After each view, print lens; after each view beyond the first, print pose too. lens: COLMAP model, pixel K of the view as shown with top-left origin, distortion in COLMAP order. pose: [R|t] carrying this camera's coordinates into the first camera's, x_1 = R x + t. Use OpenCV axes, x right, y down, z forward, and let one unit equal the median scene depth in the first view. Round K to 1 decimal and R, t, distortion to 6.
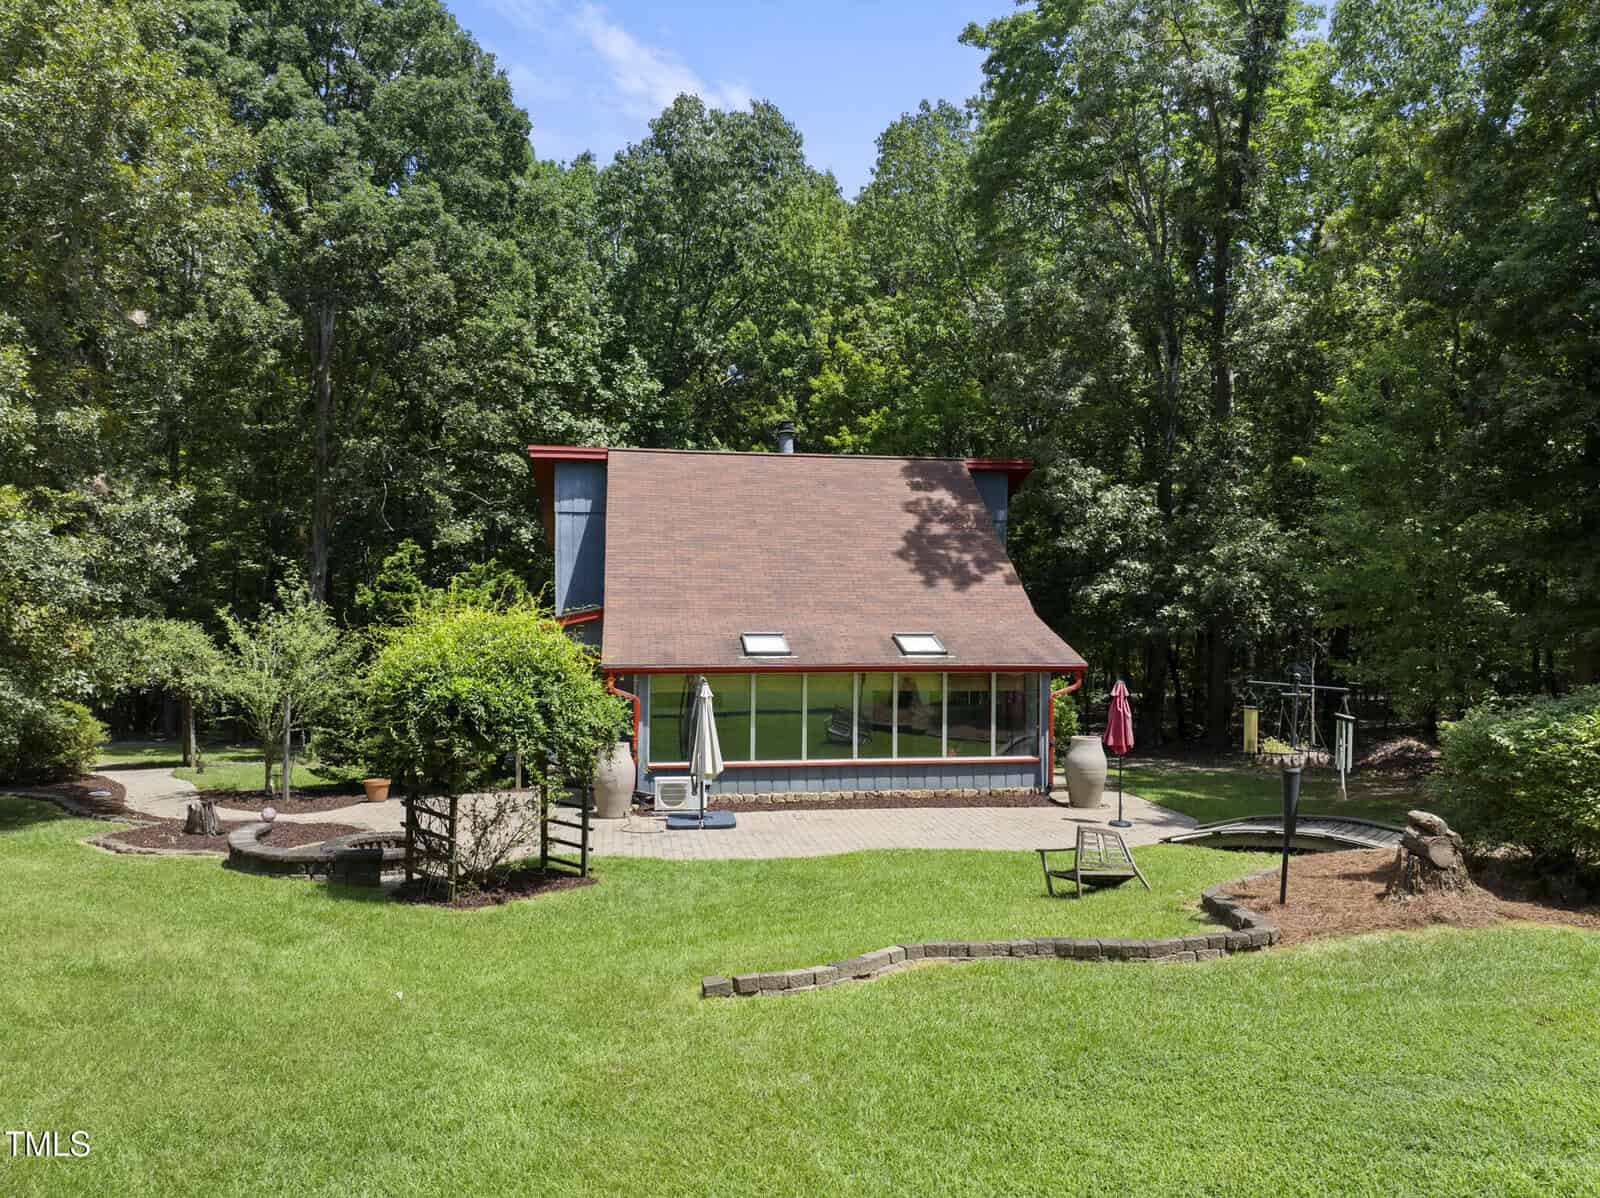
lens RADIAL K [[1121.7, 0, 800.0], [0, 1121.7, 599.0], [0, 0, 1]] dist [-0.034101, -0.005180]
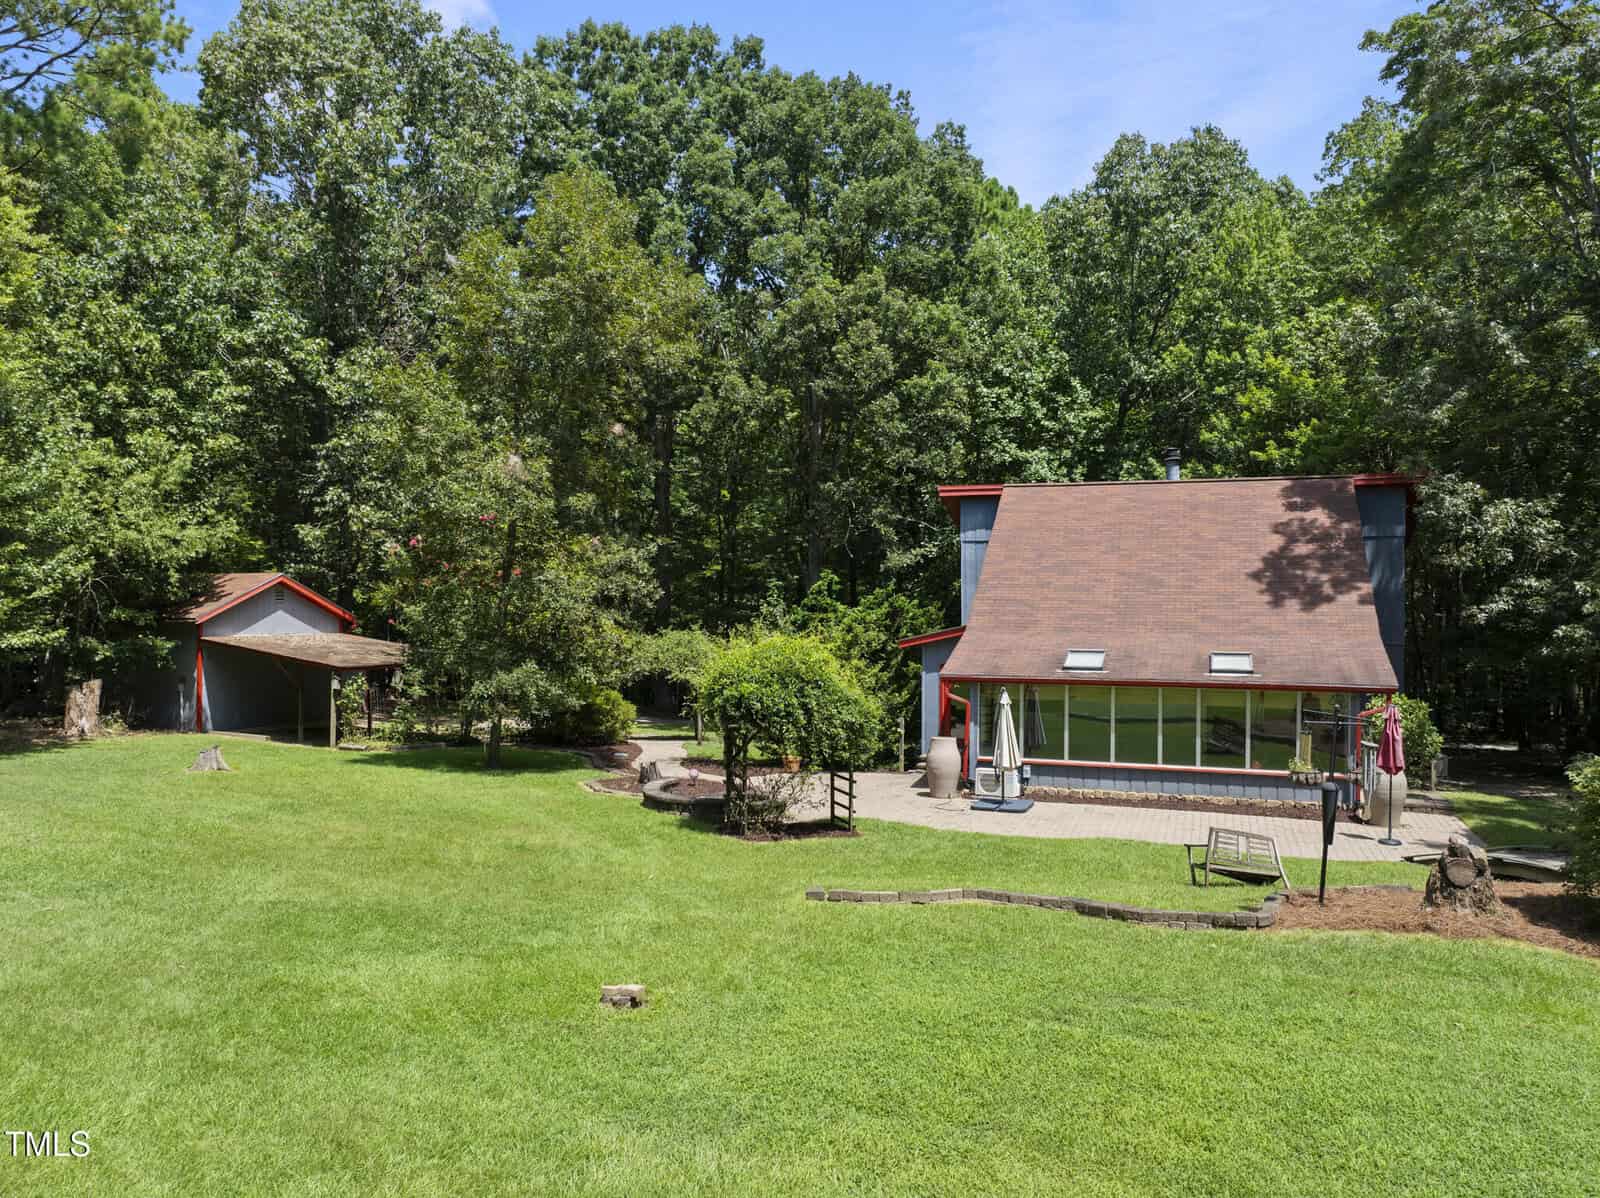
lens RADIAL K [[1121.7, 0, 800.0], [0, 1121.7, 599.0], [0, 0, 1]] dist [-0.034101, -0.005180]
pose [[0.870376, -0.003116, -0.492378, 0.233376], [0.003284, 0.999994, -0.000523, -0.018693], [0.492377, -0.001162, 0.870381, -0.118467]]
